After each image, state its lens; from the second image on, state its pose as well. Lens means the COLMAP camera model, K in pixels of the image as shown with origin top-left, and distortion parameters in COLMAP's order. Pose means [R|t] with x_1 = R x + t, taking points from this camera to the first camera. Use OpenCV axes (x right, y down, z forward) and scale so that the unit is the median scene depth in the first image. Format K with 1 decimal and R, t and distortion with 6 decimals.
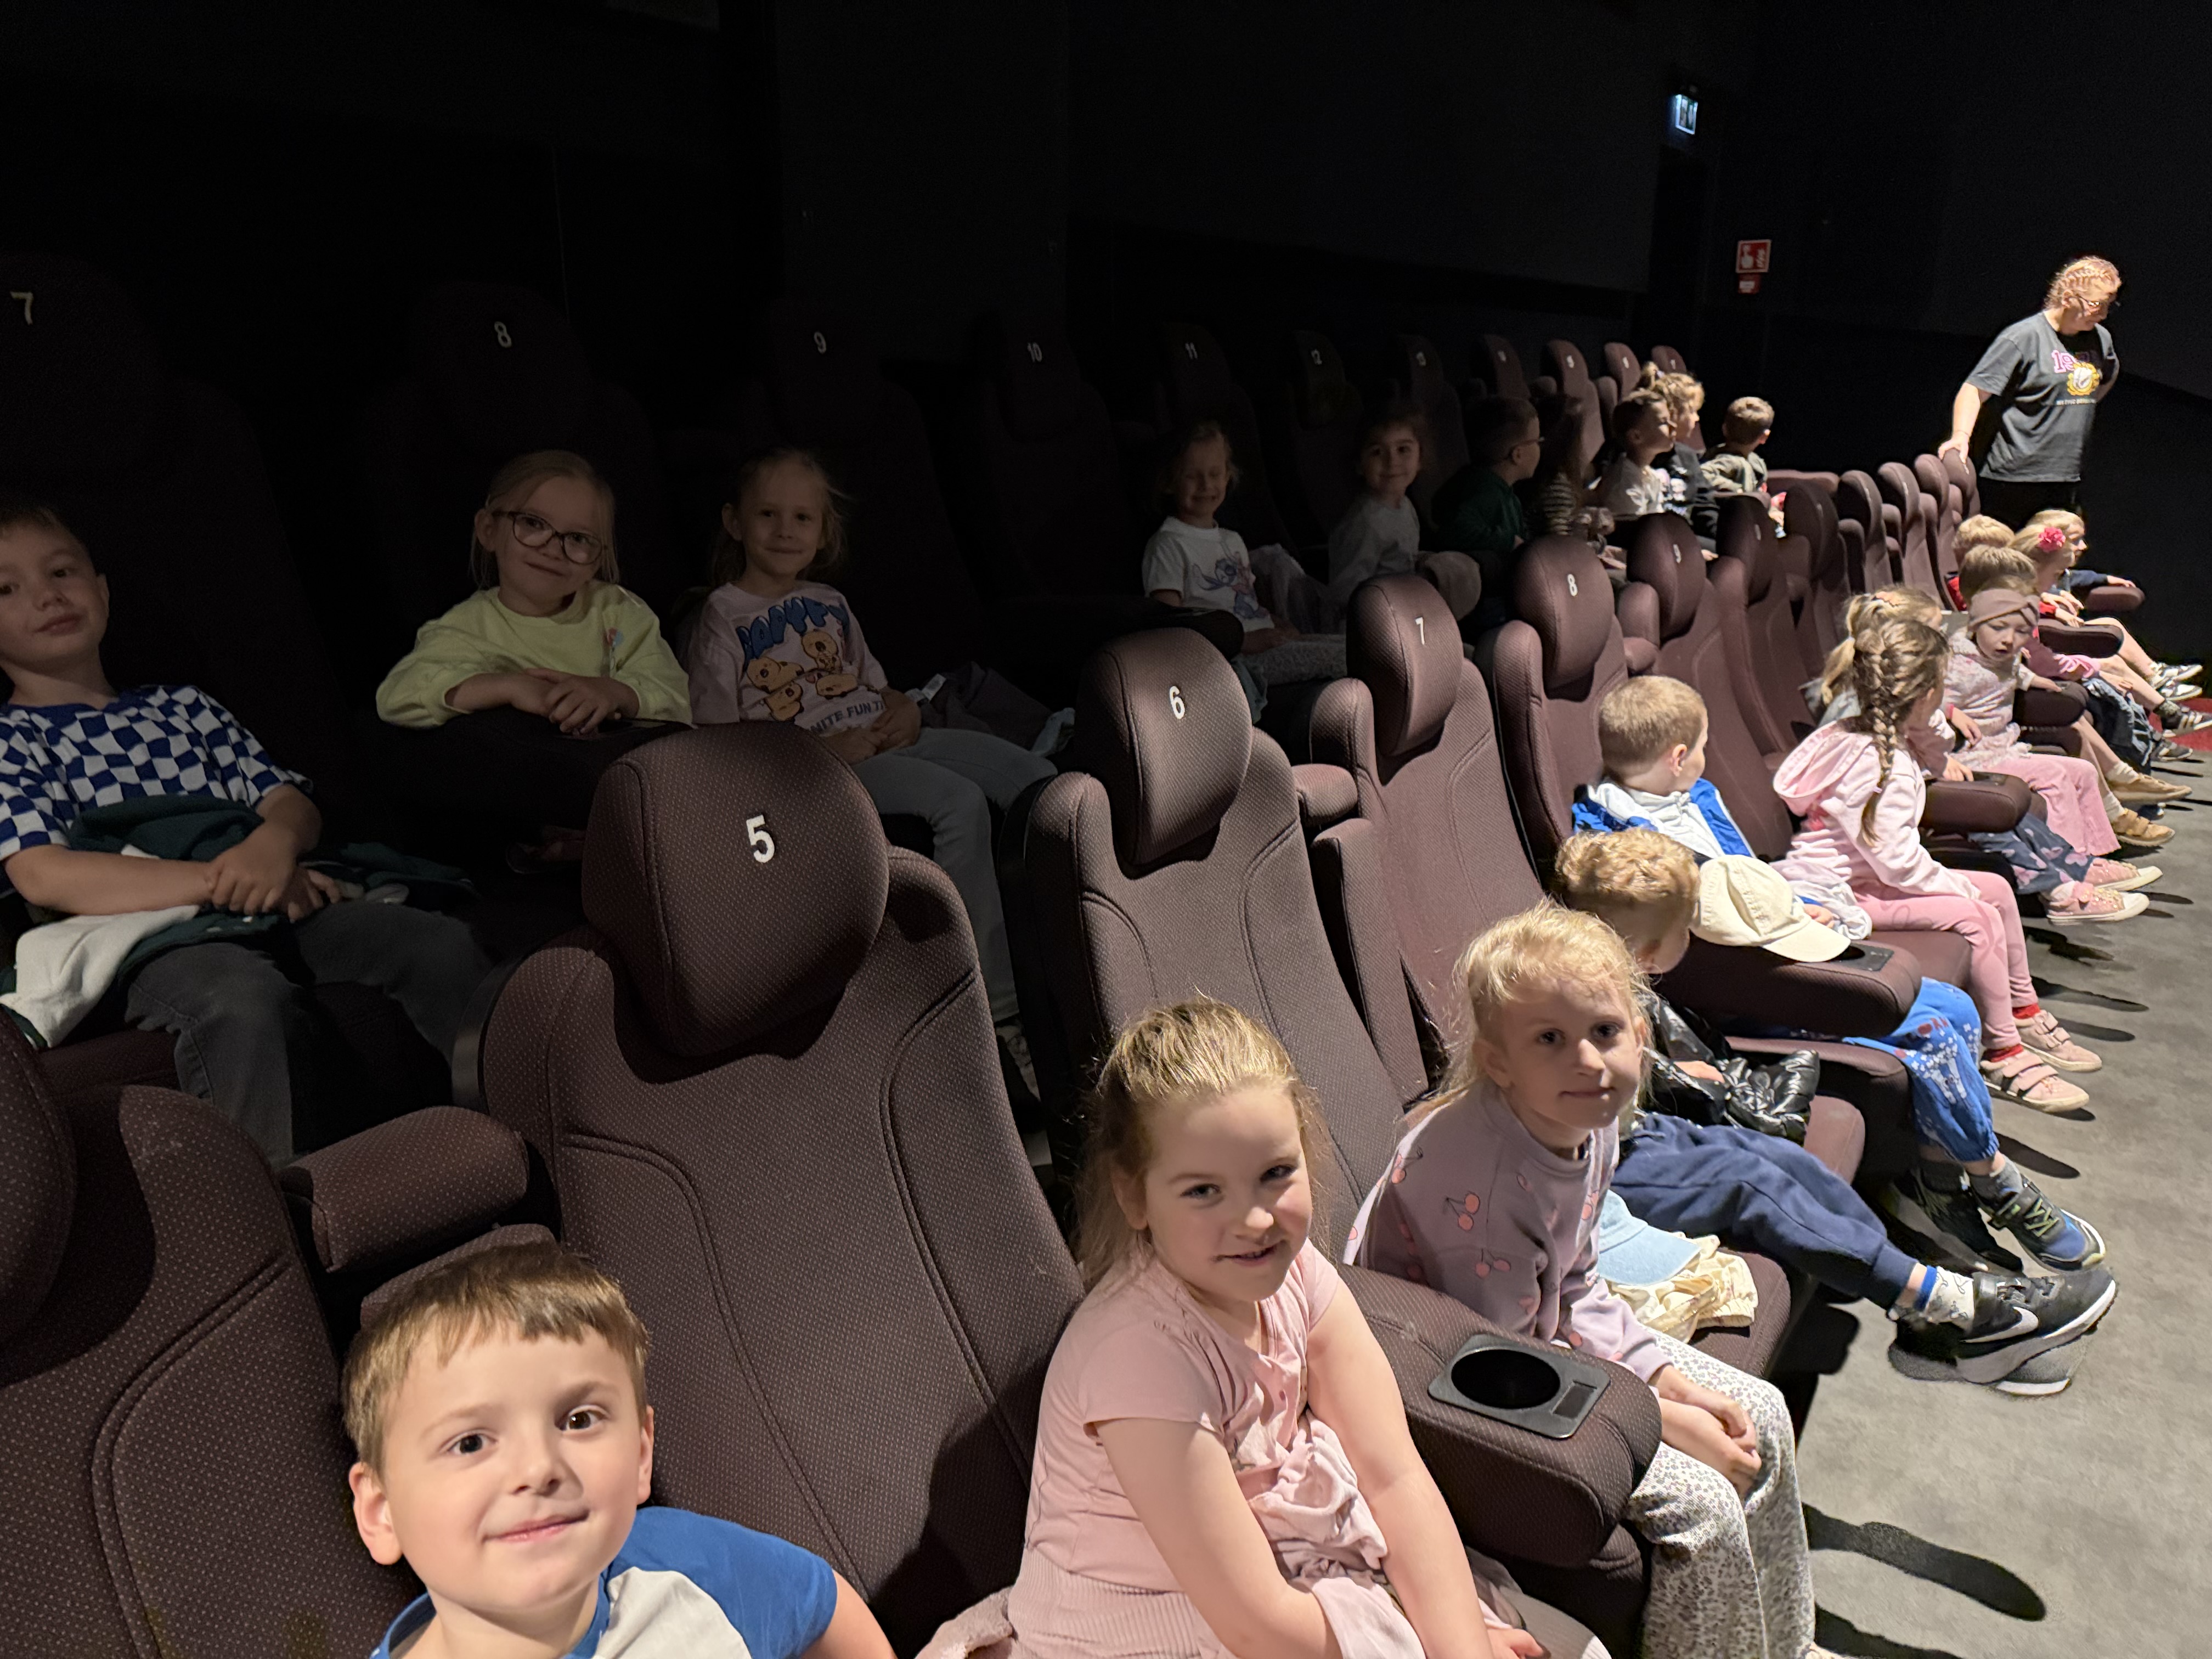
lens RADIAL K [[1571.8, 0, 1070.2], [0, 1571.8, 817.9], [0, 0, 1]] dist [0.091512, -0.072925]
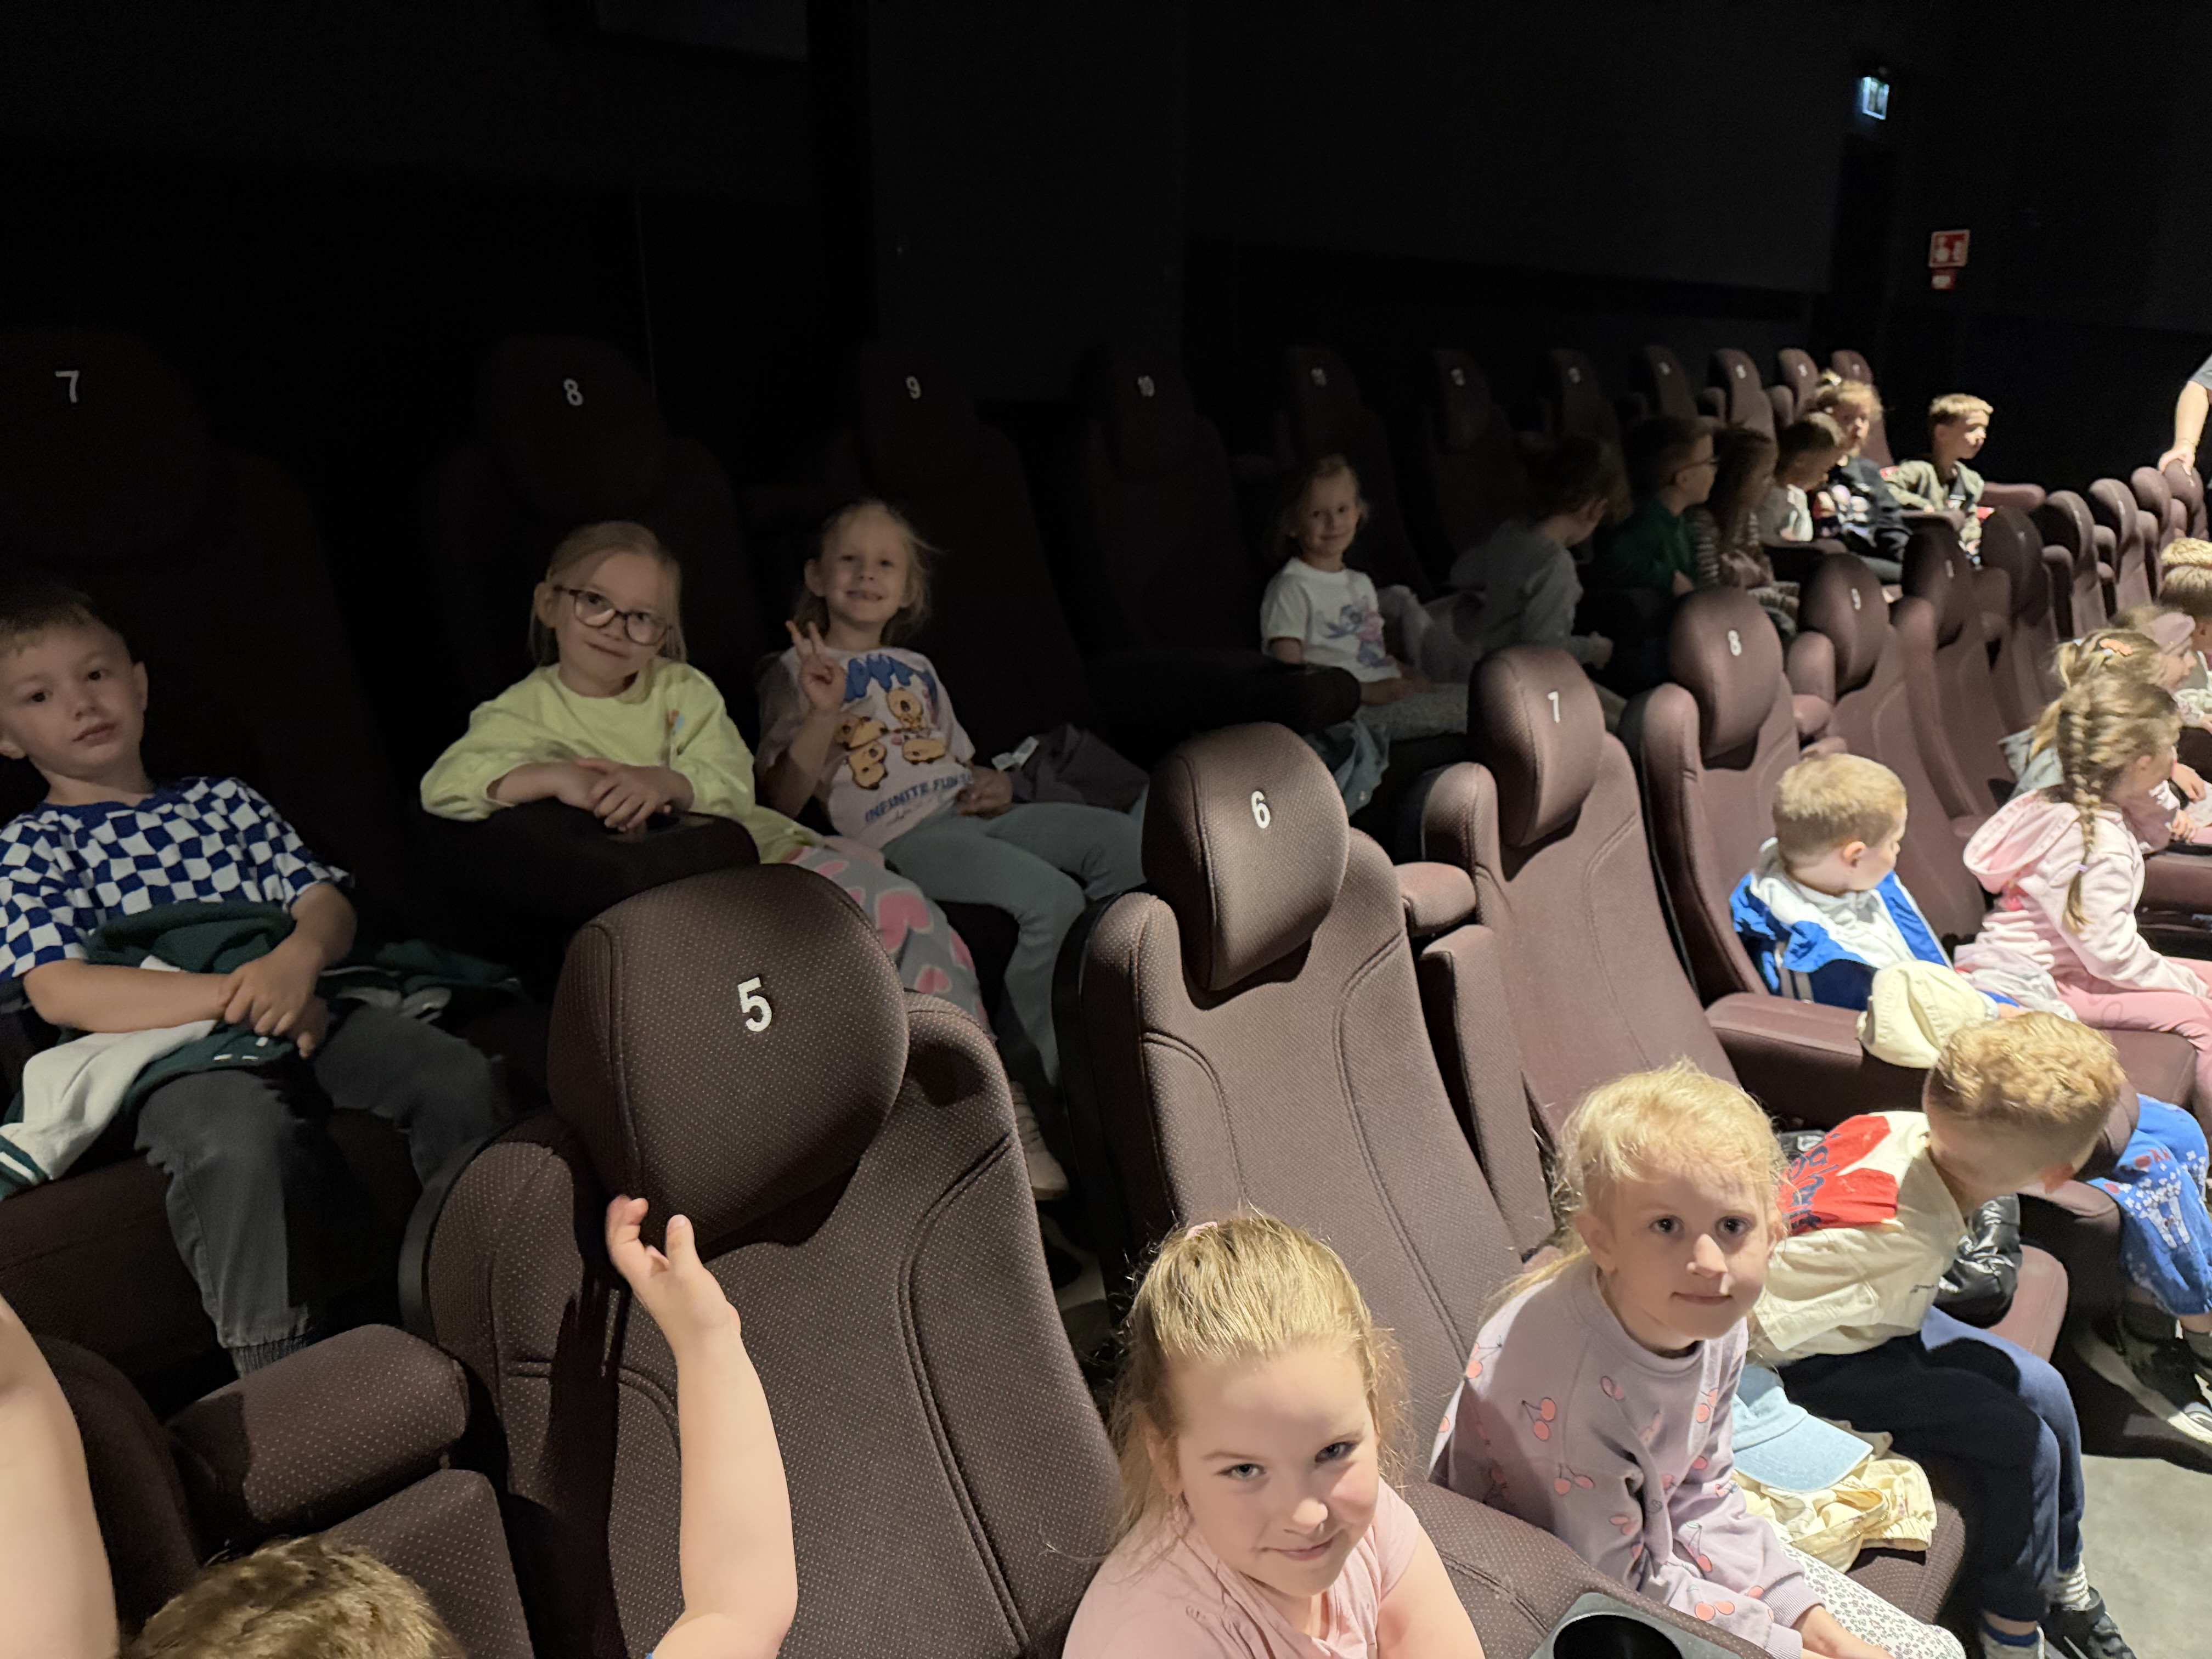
lens RADIAL K [[1563.3, 0, 1057.4], [0, 1563.3, 839.9], [0, 0, 1]] dist [0.063098, -0.035302]
pose [[0.994871, 0.013988, -0.100176, 0.037837], [-0.012588, 0.999814, 0.014590, -0.061356], [0.100361, -0.013254, 0.994863, 0.097374]]
